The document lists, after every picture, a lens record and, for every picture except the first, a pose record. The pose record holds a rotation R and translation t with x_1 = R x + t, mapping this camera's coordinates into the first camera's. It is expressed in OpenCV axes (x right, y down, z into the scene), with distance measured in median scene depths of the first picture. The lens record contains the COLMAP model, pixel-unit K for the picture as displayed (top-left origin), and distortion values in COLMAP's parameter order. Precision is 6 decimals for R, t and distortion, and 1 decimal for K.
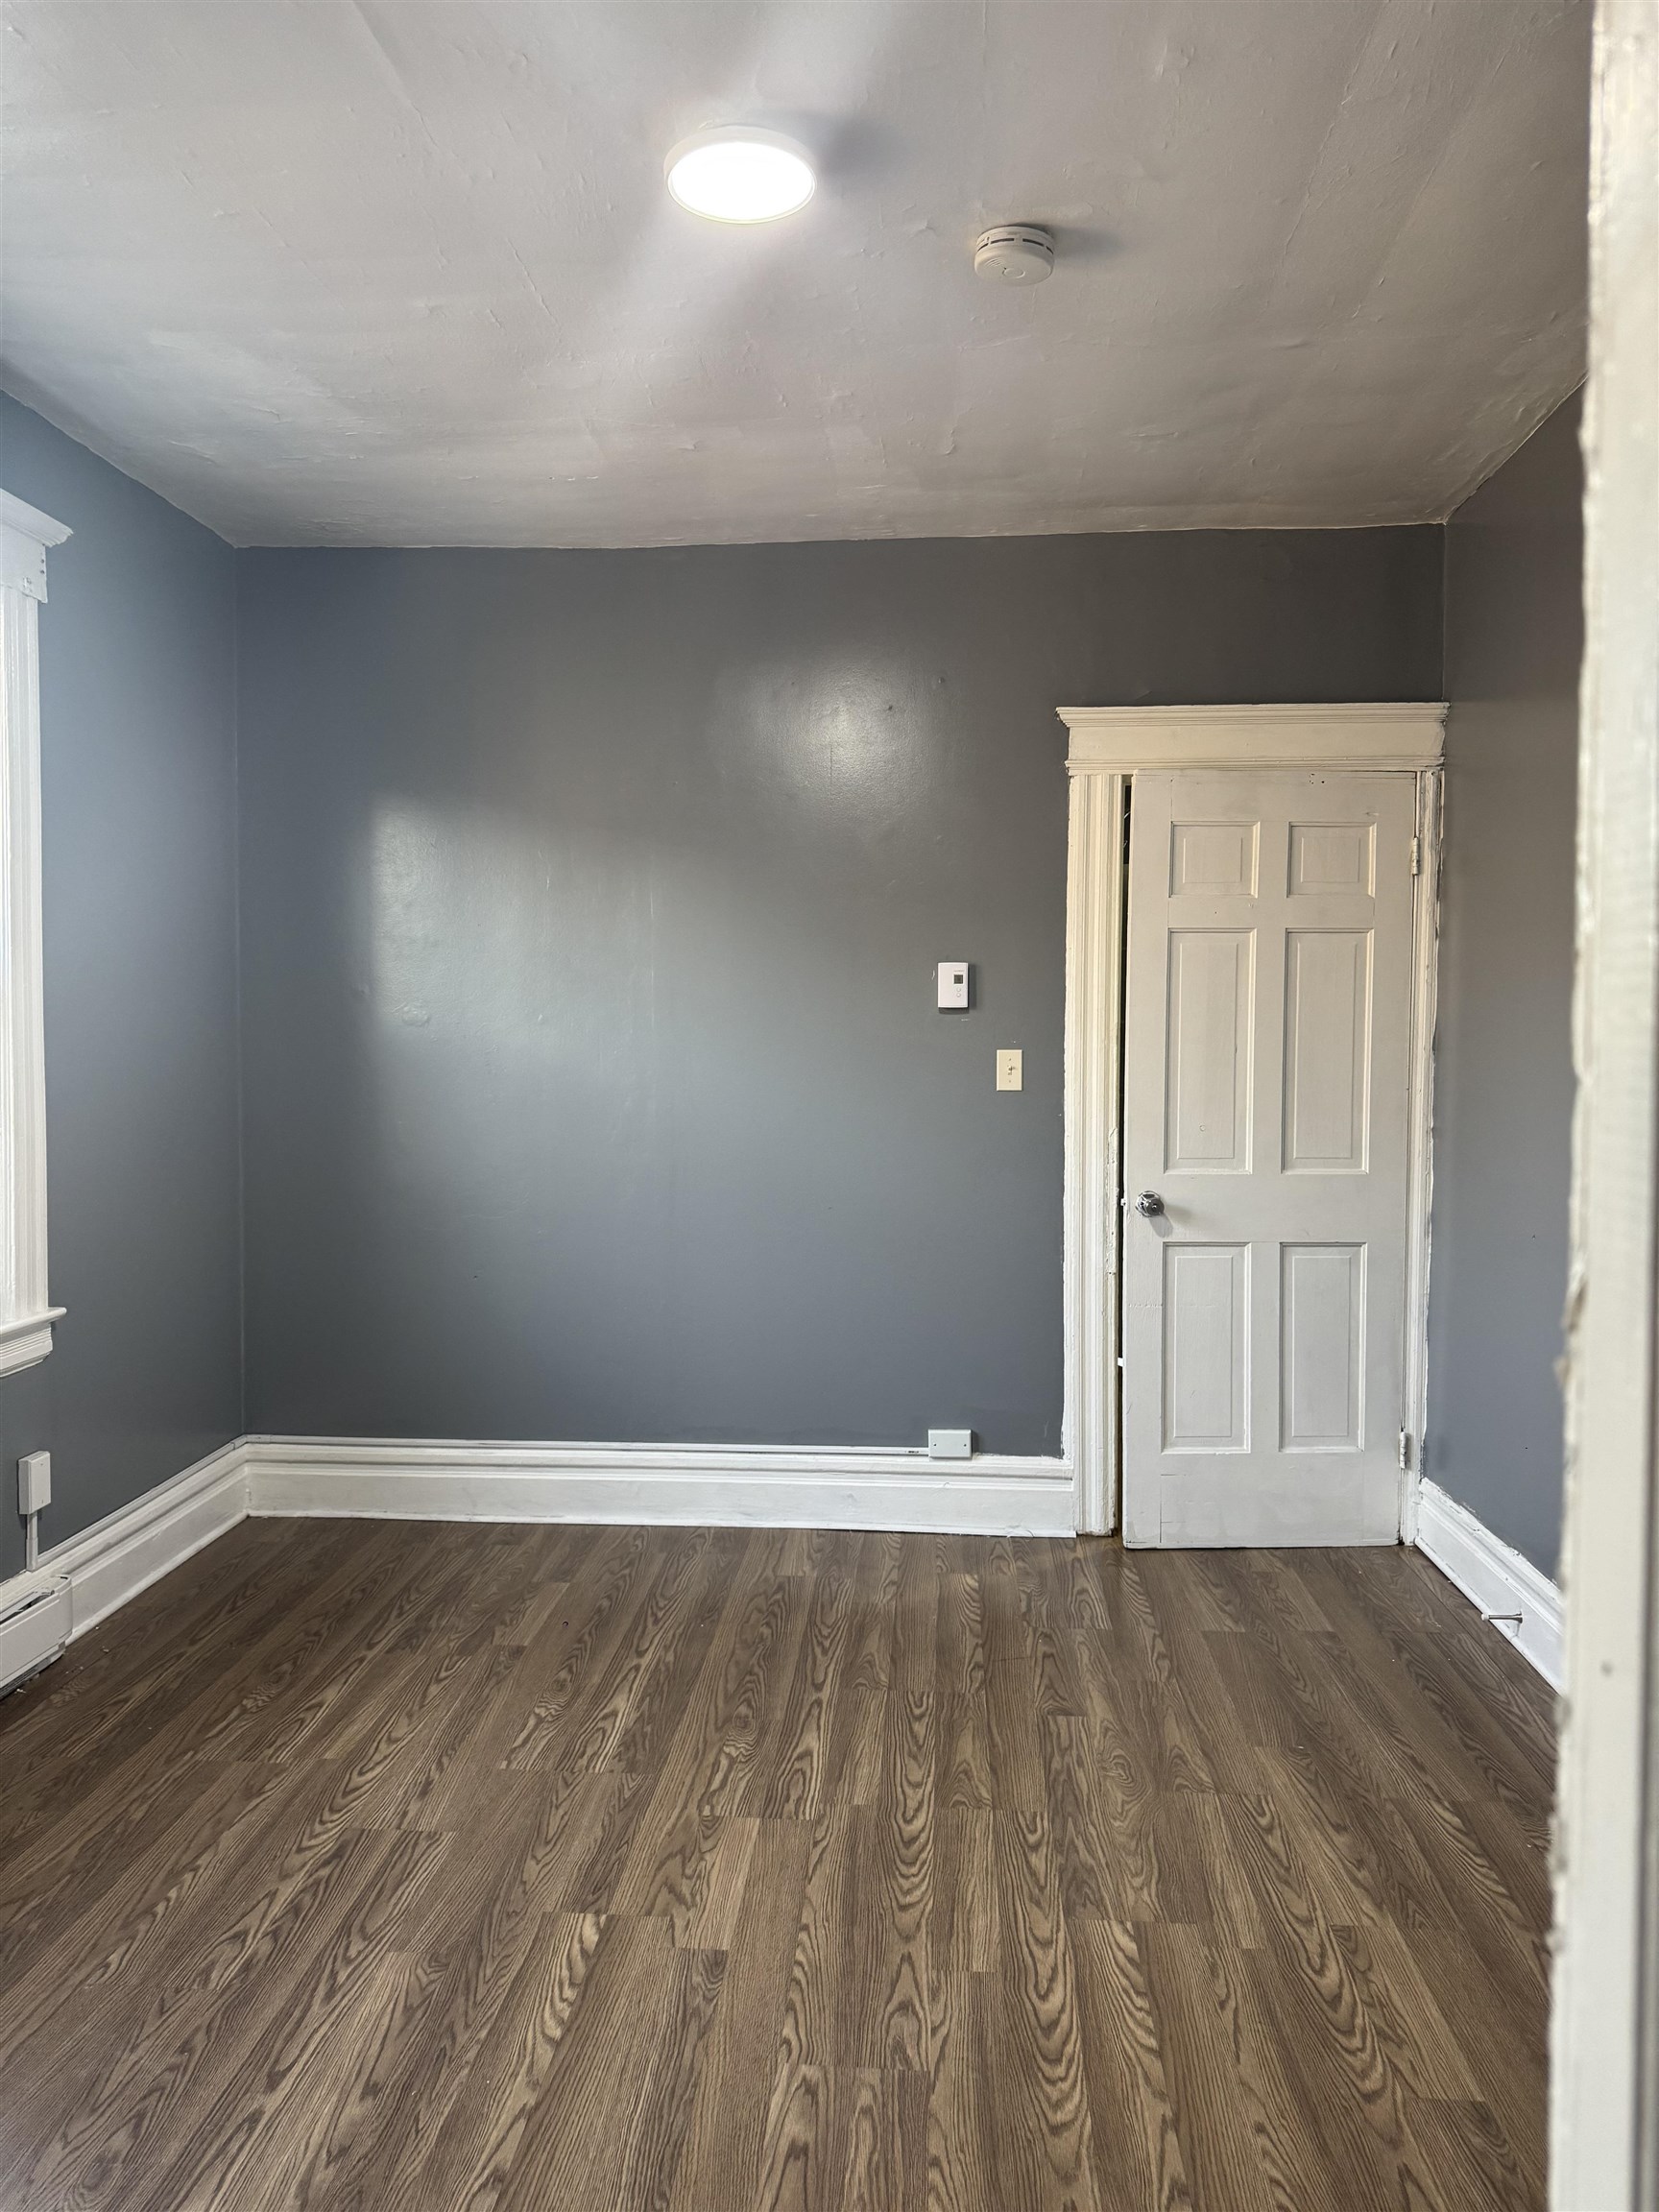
lens RADIAL K [[1562.7, 0, 824.0], [0, 1562.7, 1113.2], [0, 0, 1]] dist [0.042348, -0.027516]
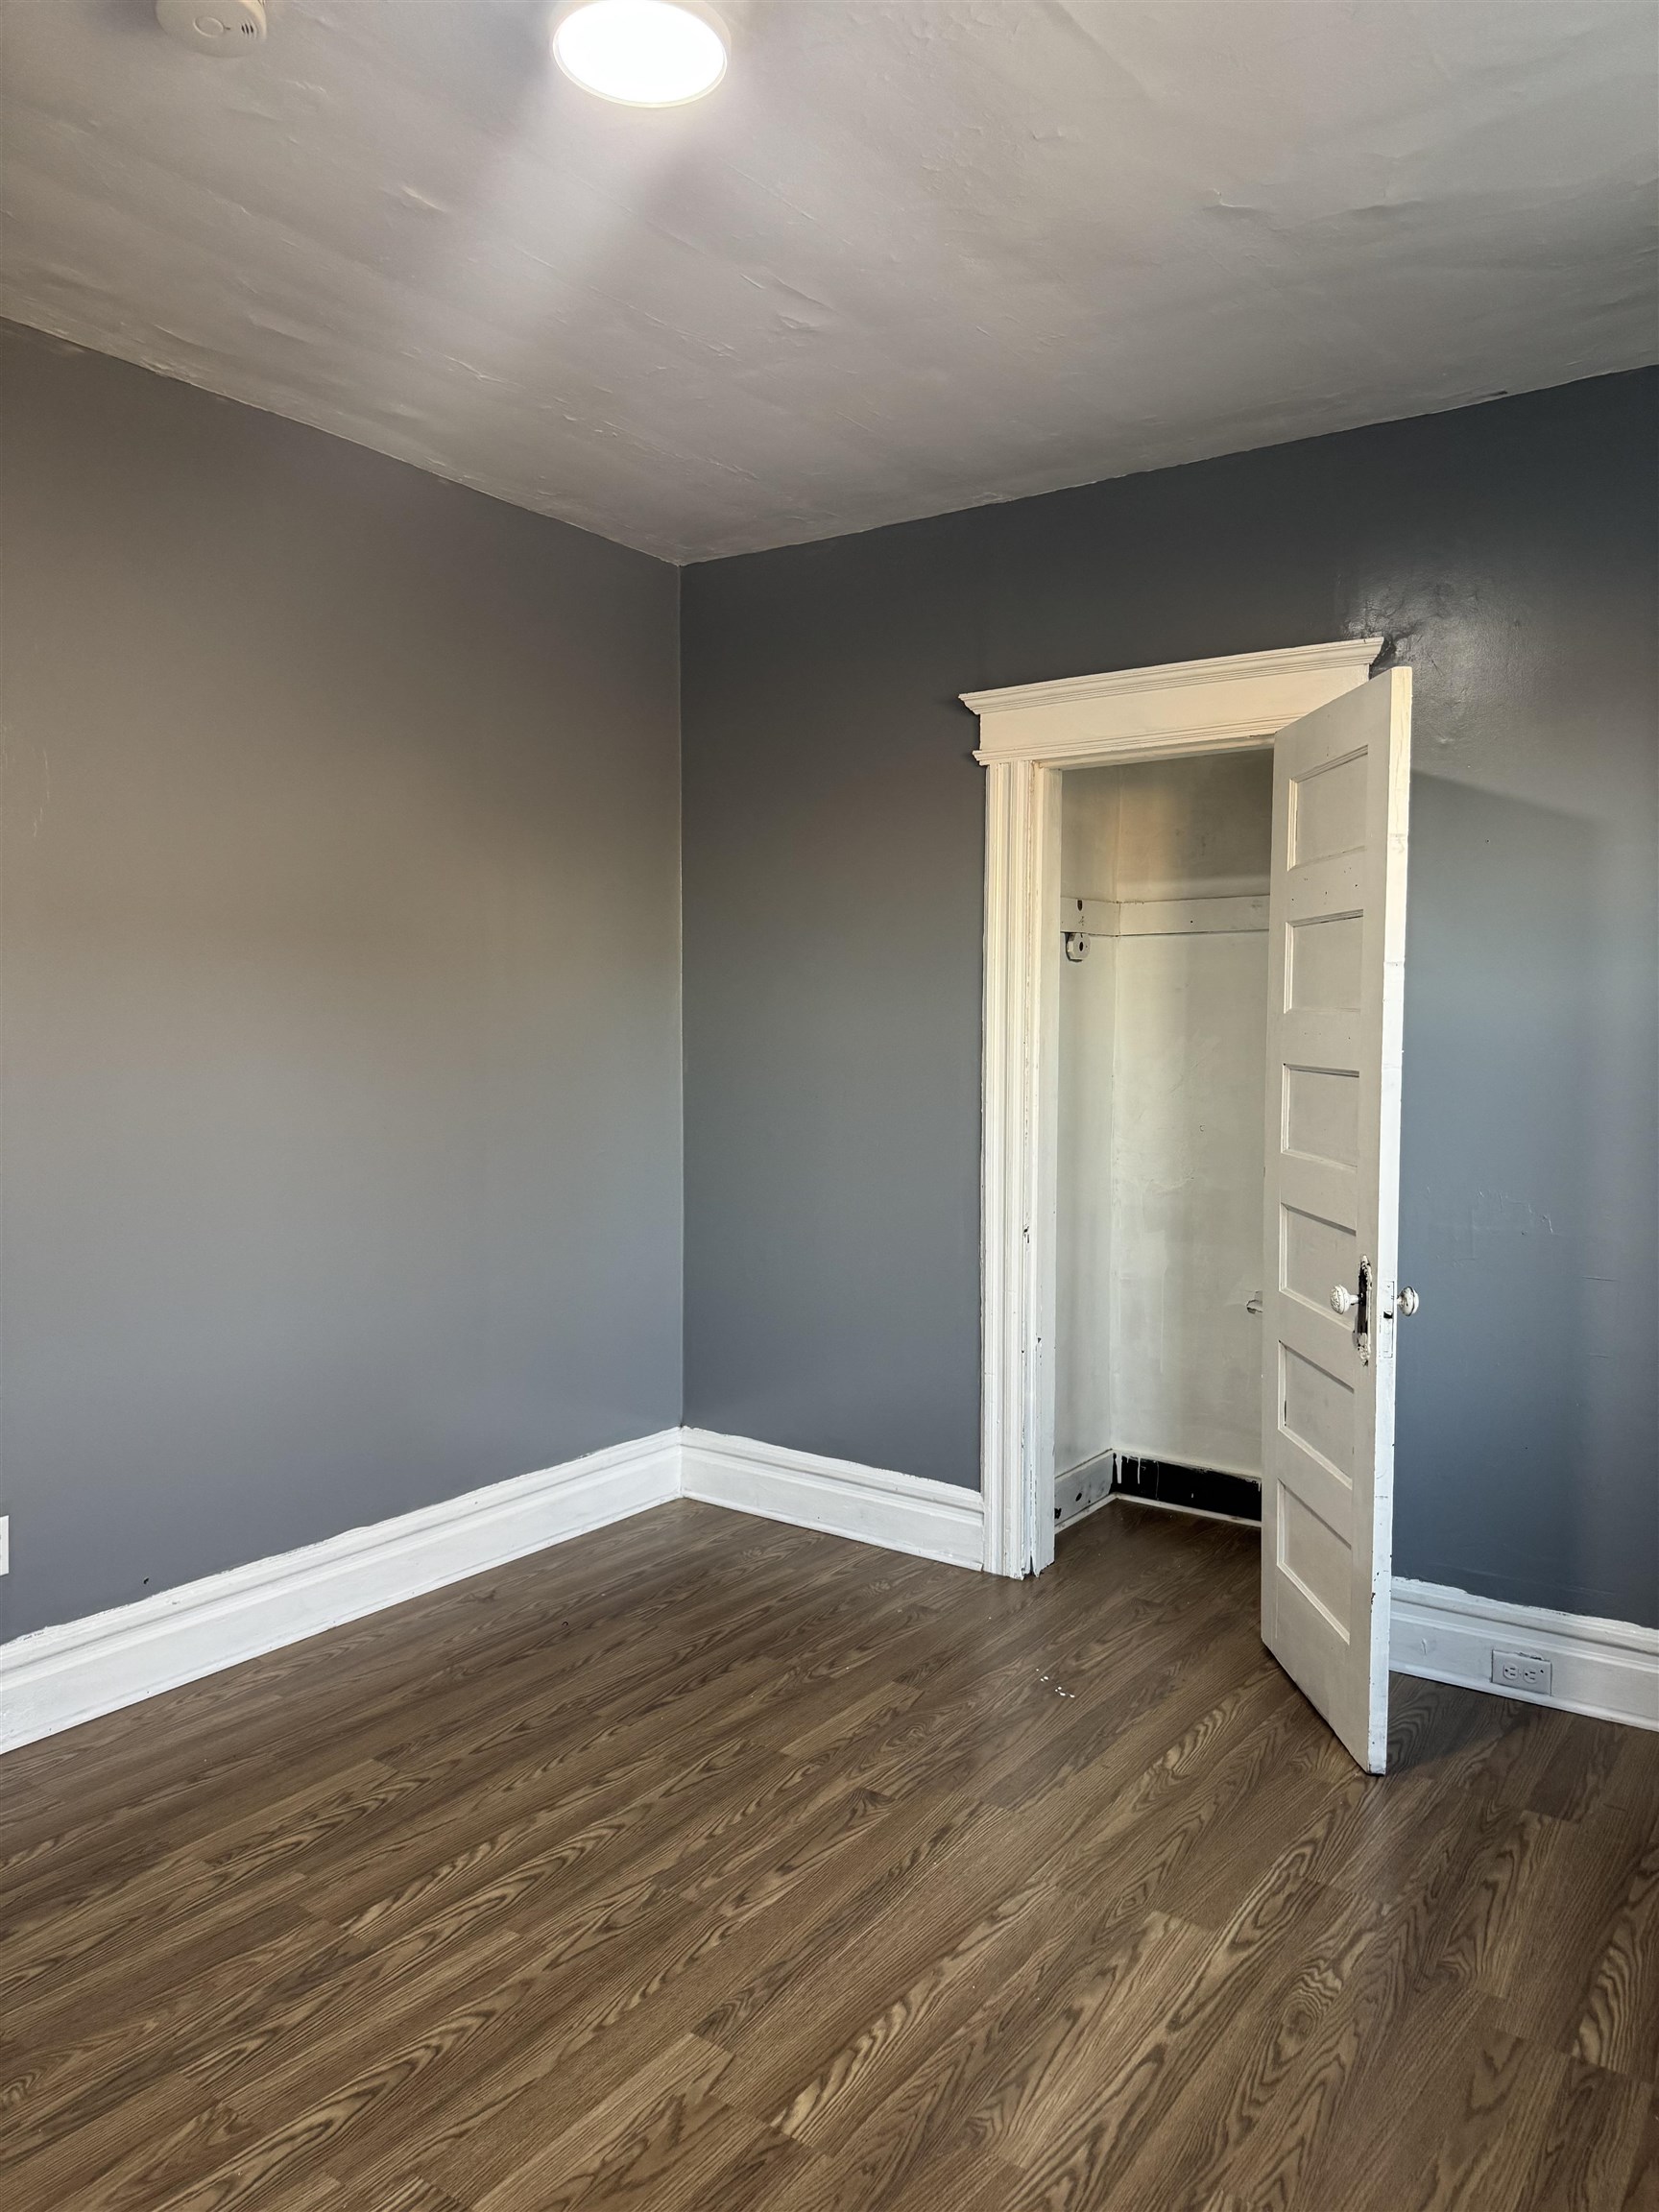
lens RADIAL K [[1562.7, 0, 824.0], [0, 1562.7, 1113.2], [0, 0, 1]] dist [0.042348, -0.027516]
pose [[-0.854498, -0.037353, 0.518111, -0.565588], [0.017953, 0.994692, 0.101322, -0.099083], [-0.519145, 0.095881, -0.849291, 1.622643]]
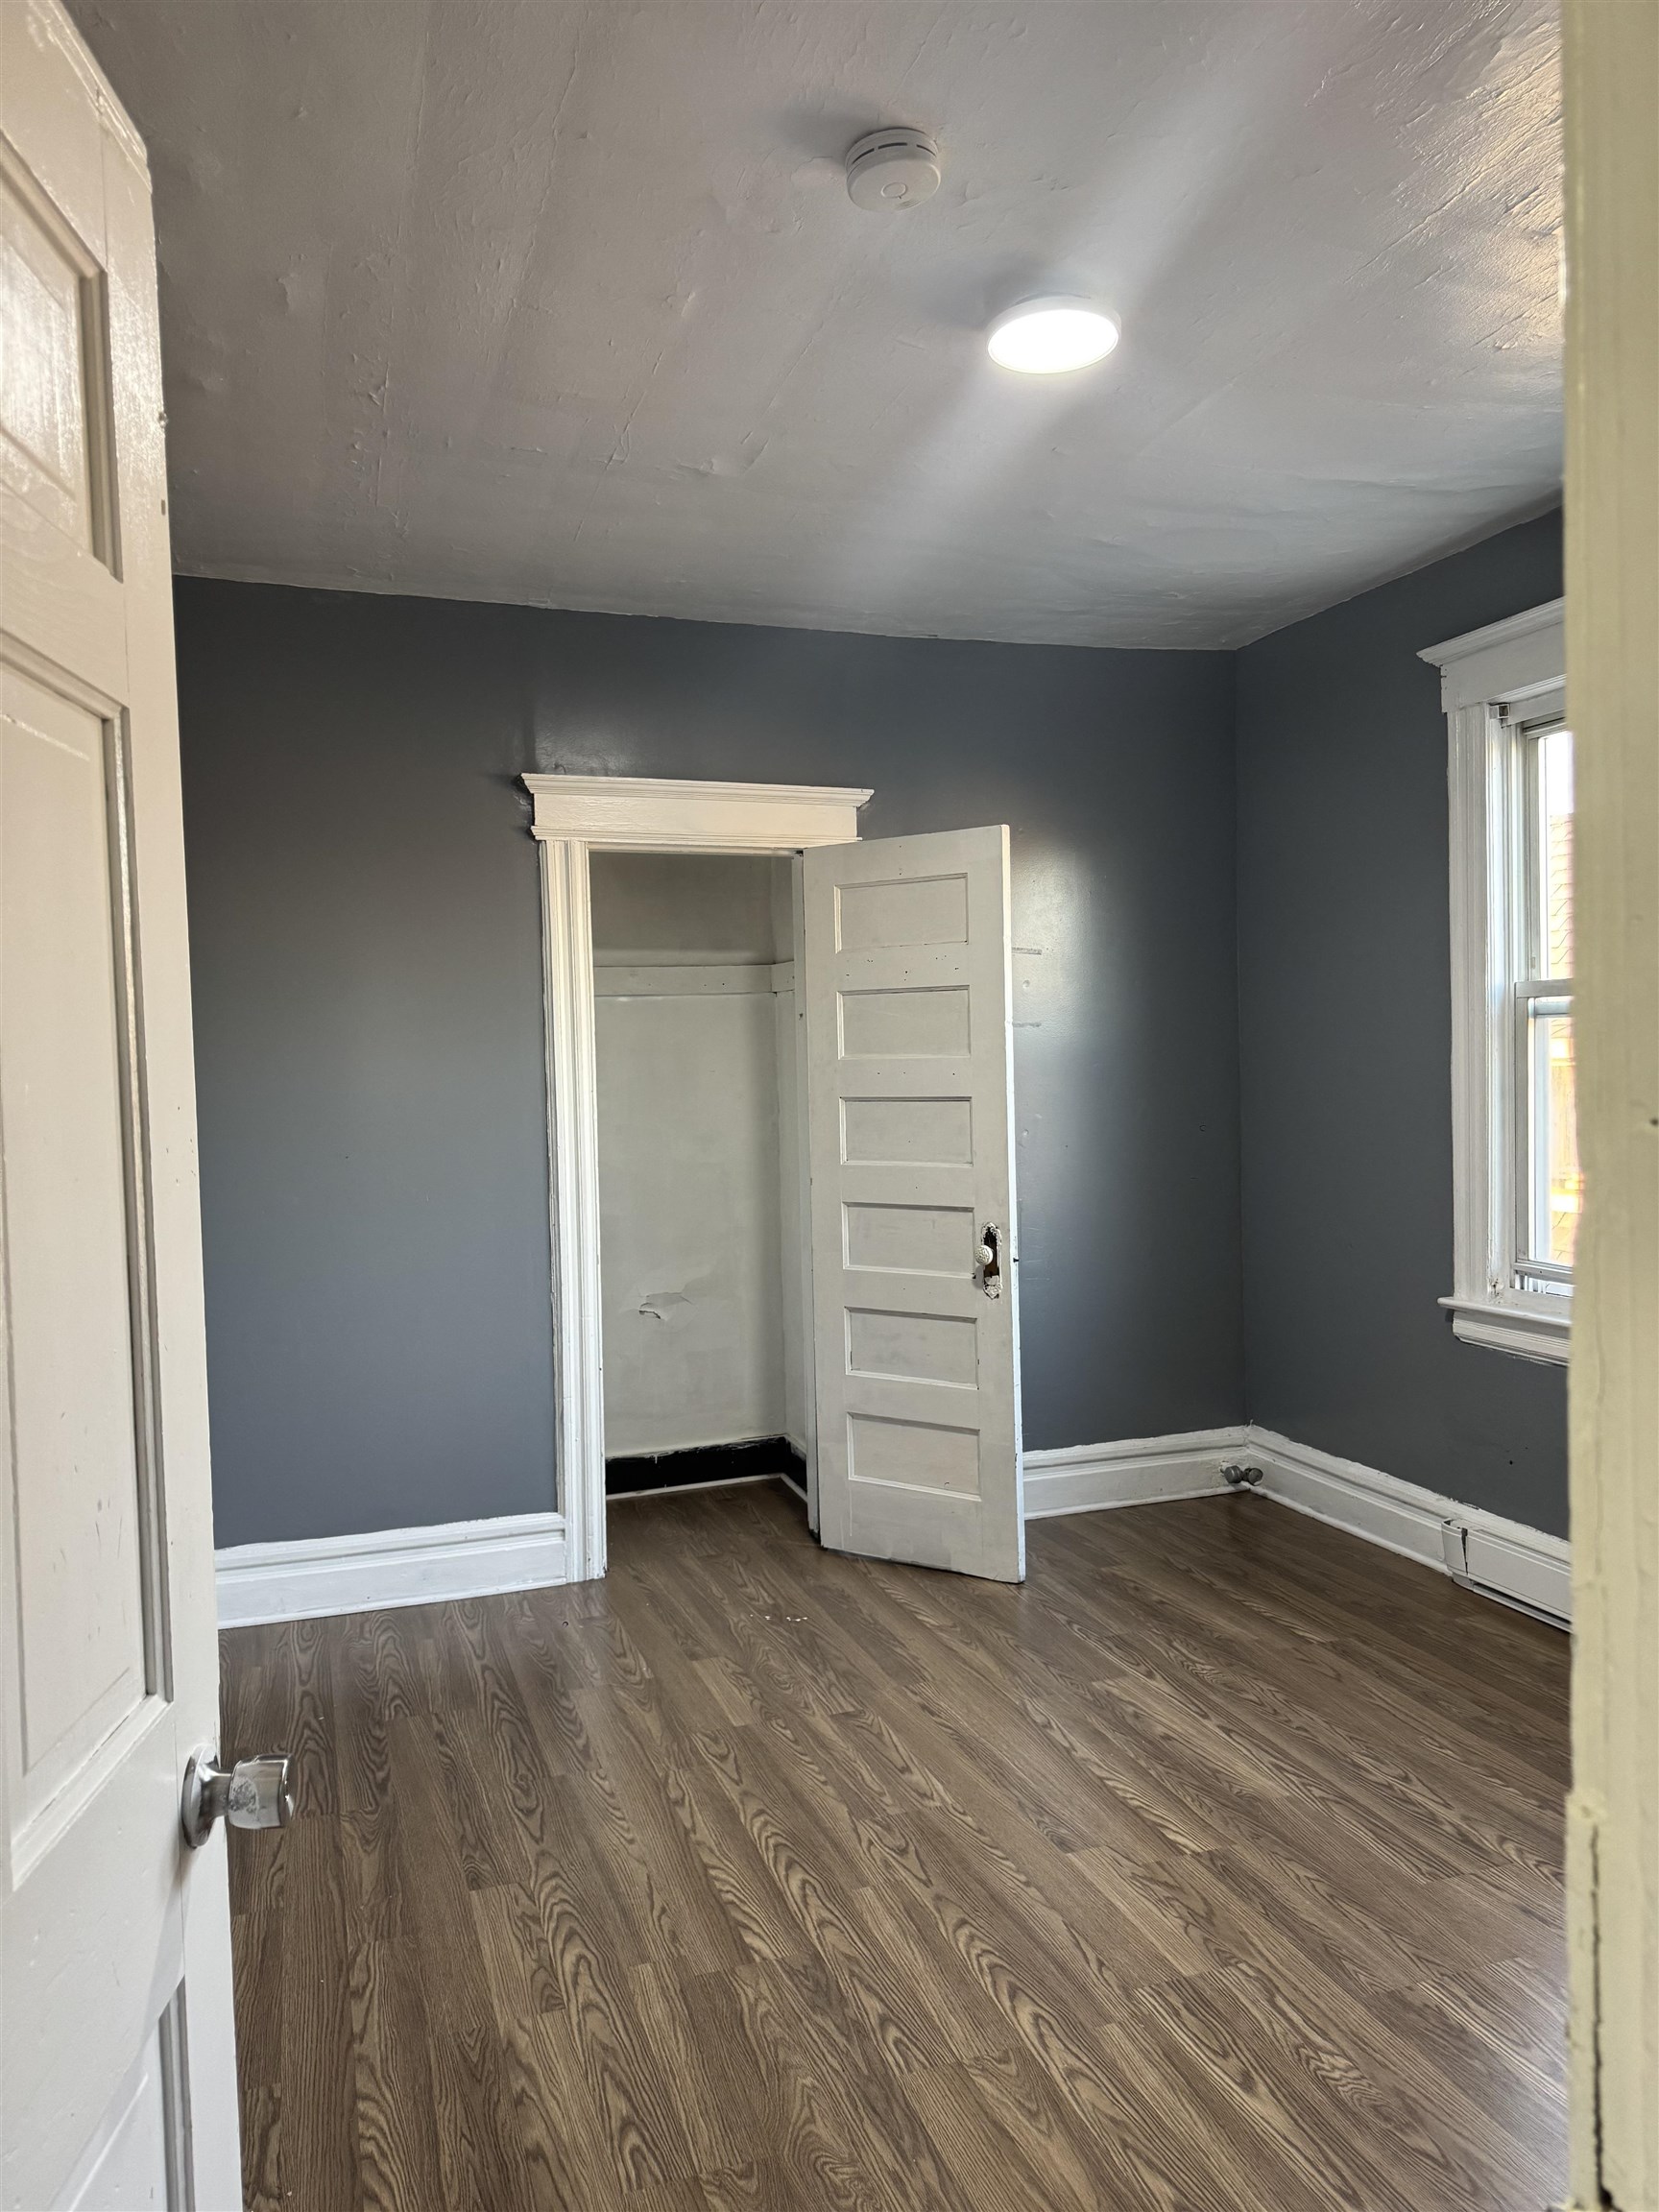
lens RADIAL K [[1562.7, 0, 824.0], [0, 1562.7, 1113.2], [0, 0, 1]] dist [0.042348, -0.027516]
pose [[-0.919179, 0.030449, -0.392662, 0.530599], [0.002801, 0.997487, 0.070792, -0.106252], [0.393831, 0.063970, -0.916954, 1.891213]]
